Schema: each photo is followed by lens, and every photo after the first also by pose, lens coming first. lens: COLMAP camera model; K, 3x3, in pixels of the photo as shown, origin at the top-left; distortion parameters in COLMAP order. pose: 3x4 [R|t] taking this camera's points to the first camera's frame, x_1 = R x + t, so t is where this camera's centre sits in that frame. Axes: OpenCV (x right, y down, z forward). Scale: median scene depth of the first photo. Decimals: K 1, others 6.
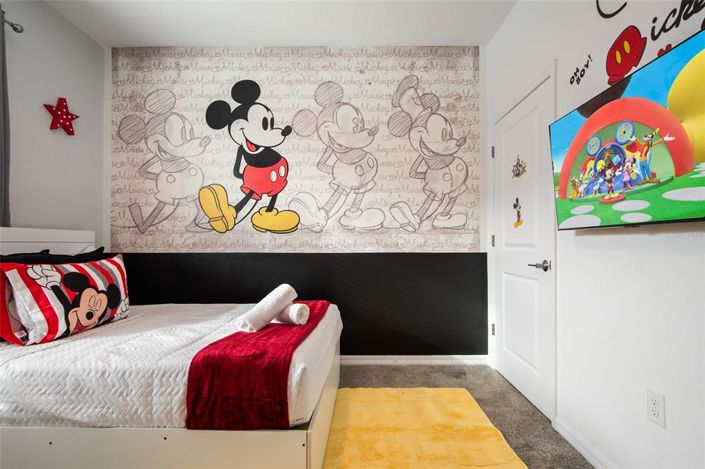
lens RADIAL K [[349.4, 0, 354.8], [0, 349.4, 240.8], [0, 0, 1]] dist [0.003332, -0.000949]
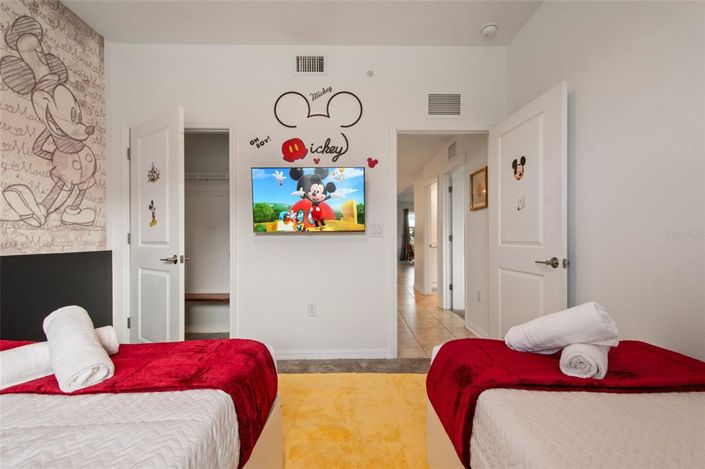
lens RADIAL K [[305.6, 0, 355.3], [0, 305.6, 238.1], [0, 0, 1]] dist [-0.001555, -0.000780]
pose [[-0.025303, -0.001497, 0.999679, -0.513100], [-0.000964, 0.999998, 0.001473, -0.002913], [-0.999679, -0.000926, -0.025304, 0.326287]]
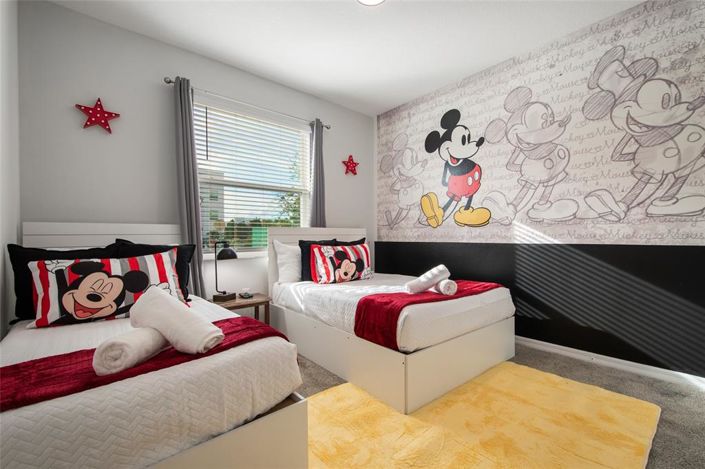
lens RADIAL K [[305.6, 0, 355.3], [0, 305.6, 238.1], [0, 0, 1]] dist [-0.001555, -0.000780]
pose [[0.658314, 0.001273, -0.752742, 0.315148], [0.008533, 0.999922, 0.009154, 0.004244], [0.752695, -0.012450, 0.658252, -0.023018]]
